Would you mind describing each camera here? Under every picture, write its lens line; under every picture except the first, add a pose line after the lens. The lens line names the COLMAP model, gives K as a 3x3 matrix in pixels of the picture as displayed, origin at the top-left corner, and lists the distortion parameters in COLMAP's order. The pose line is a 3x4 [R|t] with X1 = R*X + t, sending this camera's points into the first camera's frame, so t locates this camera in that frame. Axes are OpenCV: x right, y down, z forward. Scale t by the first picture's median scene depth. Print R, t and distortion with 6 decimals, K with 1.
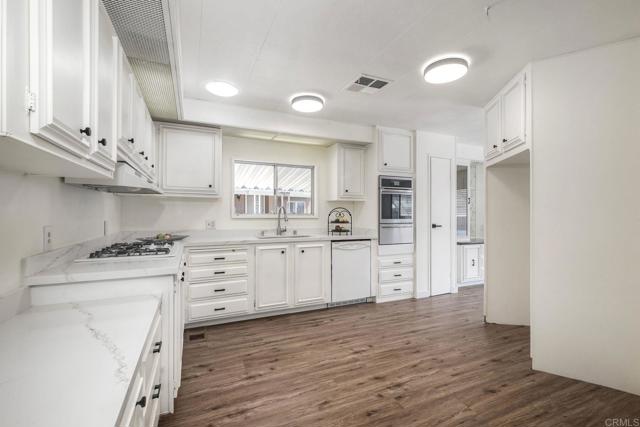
lens RADIAL K [[288.3, 0, 323.8], [0, 288.3, 212.6], [0, 0, 1]] dist [0.005609, 0.000167]
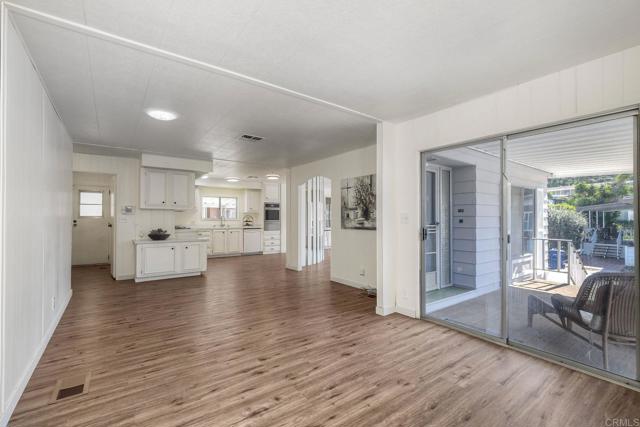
lens RADIAL K [[288.3, 0, 322.4], [0, 288.3, 214.3], [0, 0, 1]] dist [0.005609, 0.000167]
pose [[0.983353, 0.002075, 0.181693, 0.101830], [-0.000112, 0.999942, -0.010813, -0.000699], [-0.181705, 0.010613, 0.983296, -0.669708]]
